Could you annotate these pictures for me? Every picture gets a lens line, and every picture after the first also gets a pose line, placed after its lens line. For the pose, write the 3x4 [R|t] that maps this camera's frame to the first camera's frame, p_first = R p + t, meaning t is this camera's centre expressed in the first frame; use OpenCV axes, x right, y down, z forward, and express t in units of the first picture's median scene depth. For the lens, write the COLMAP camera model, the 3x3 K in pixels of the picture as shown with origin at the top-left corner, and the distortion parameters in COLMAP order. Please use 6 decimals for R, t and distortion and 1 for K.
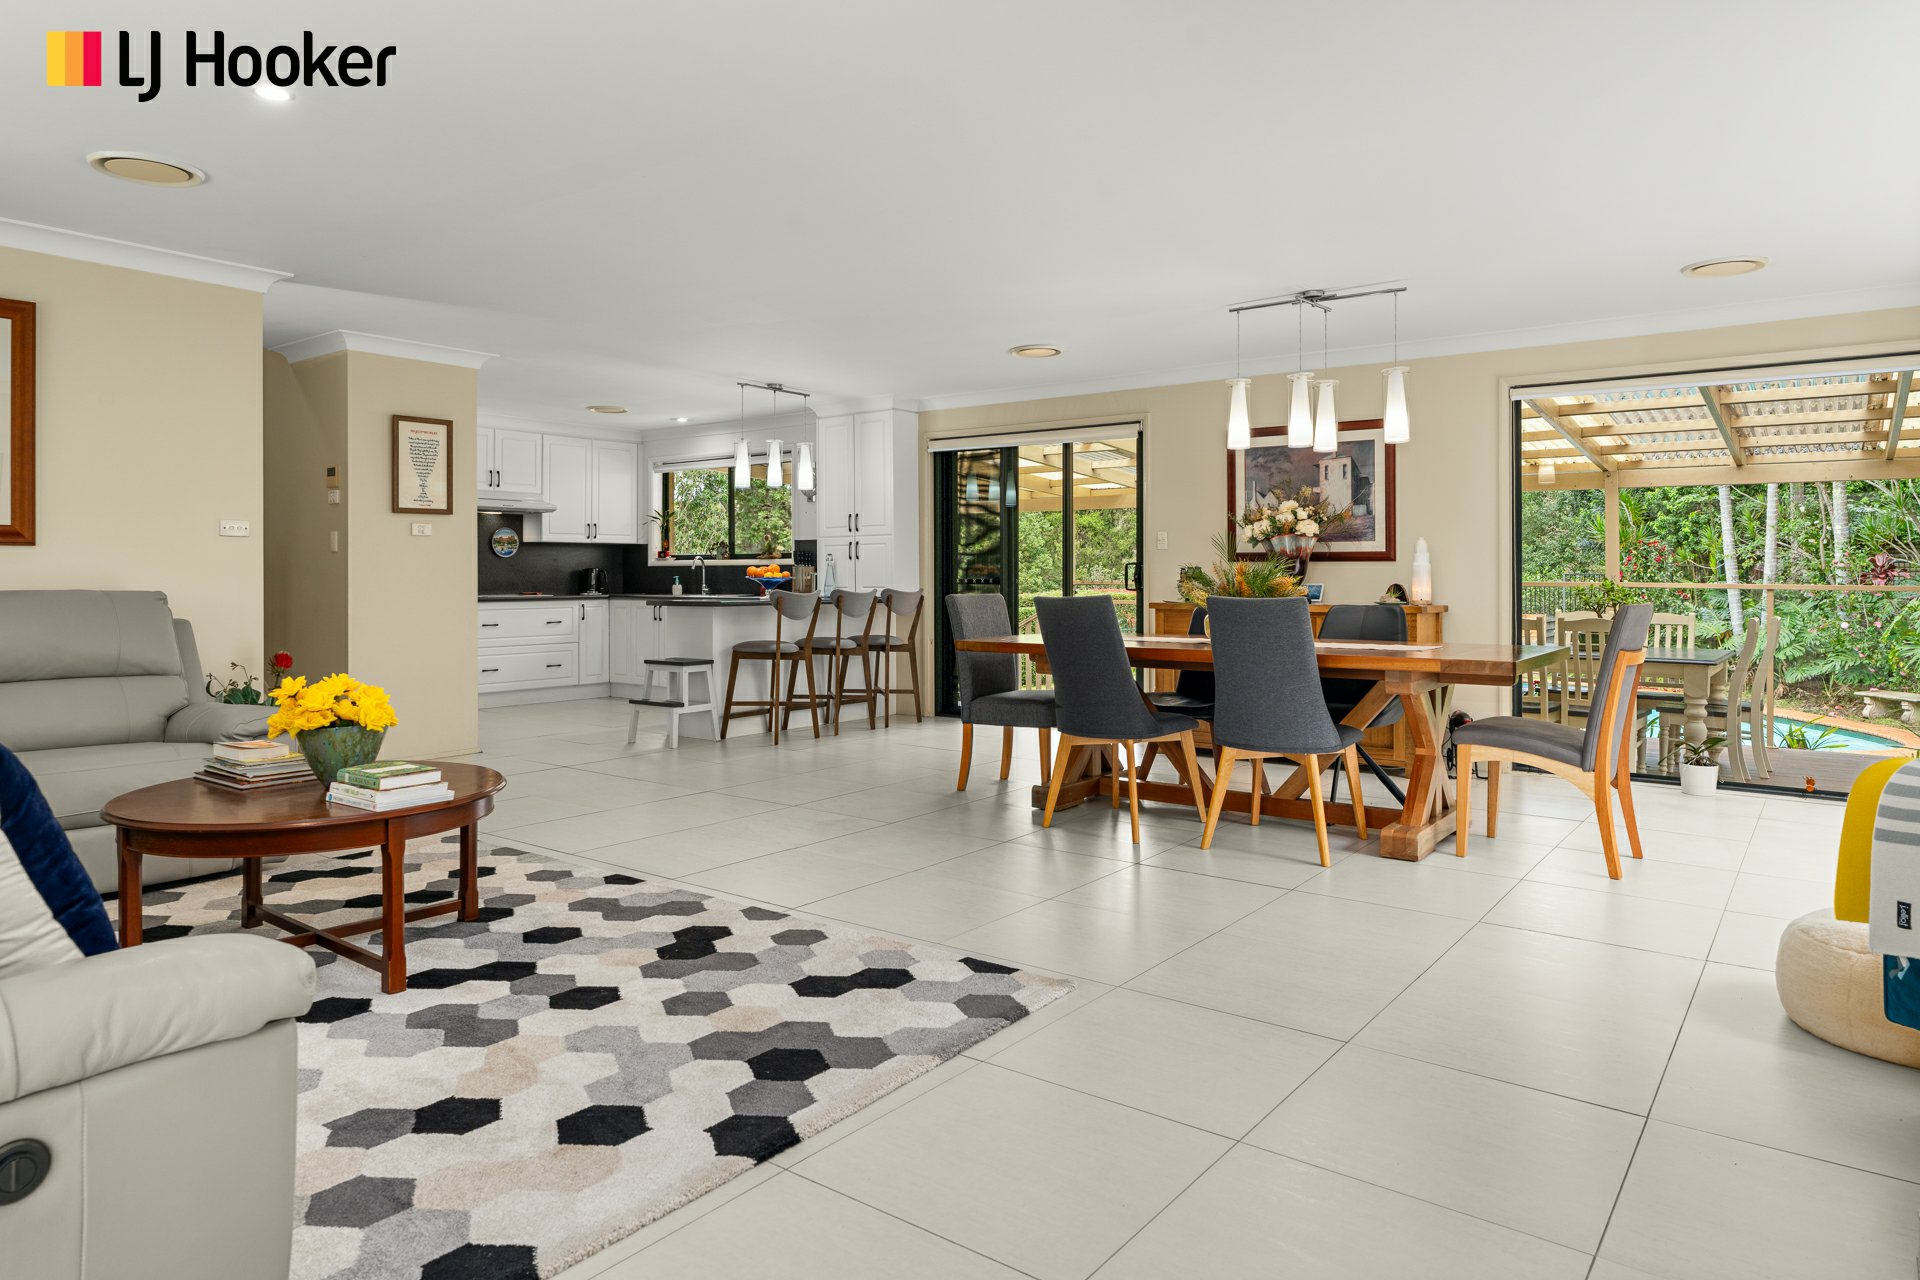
lens RADIAL K [[1192.4, 0, 951.6], [0, 1192.4, 571.5], [0, 0, 1]] dist [-0.035215, 0.000313]
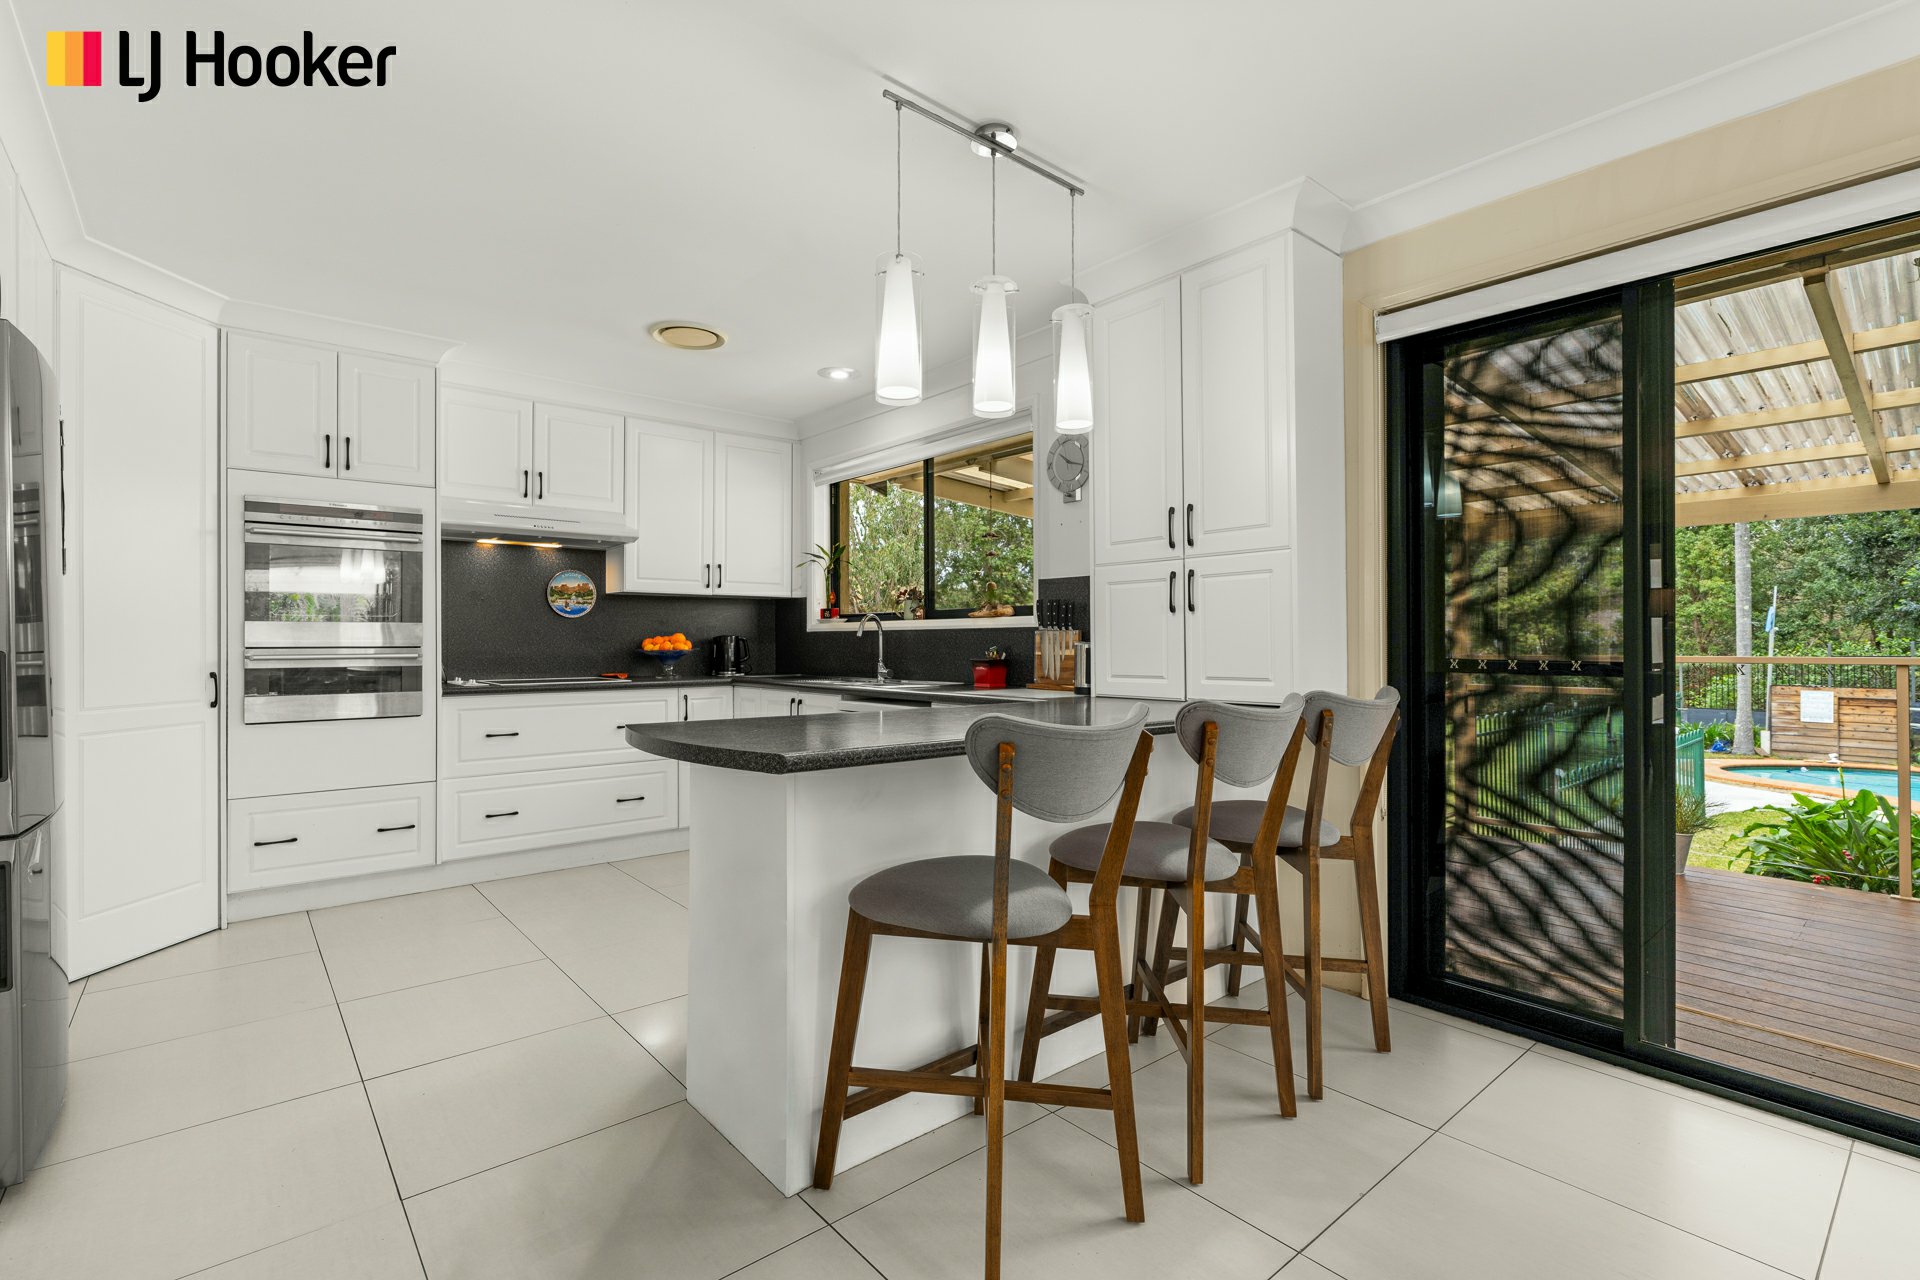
lens RADIAL K [[867.1, 0, 939.0], [0, 867.1, 632.9], [0, 0, 1]] dist [-0.000179, 0.000074]
pose [[0.973517, -0.001673, -0.228607, -0.085260], [0.000153, 0.999978, -0.006667, -0.000795], [0.228613, 0.006455, 0.973496, 0.605082]]
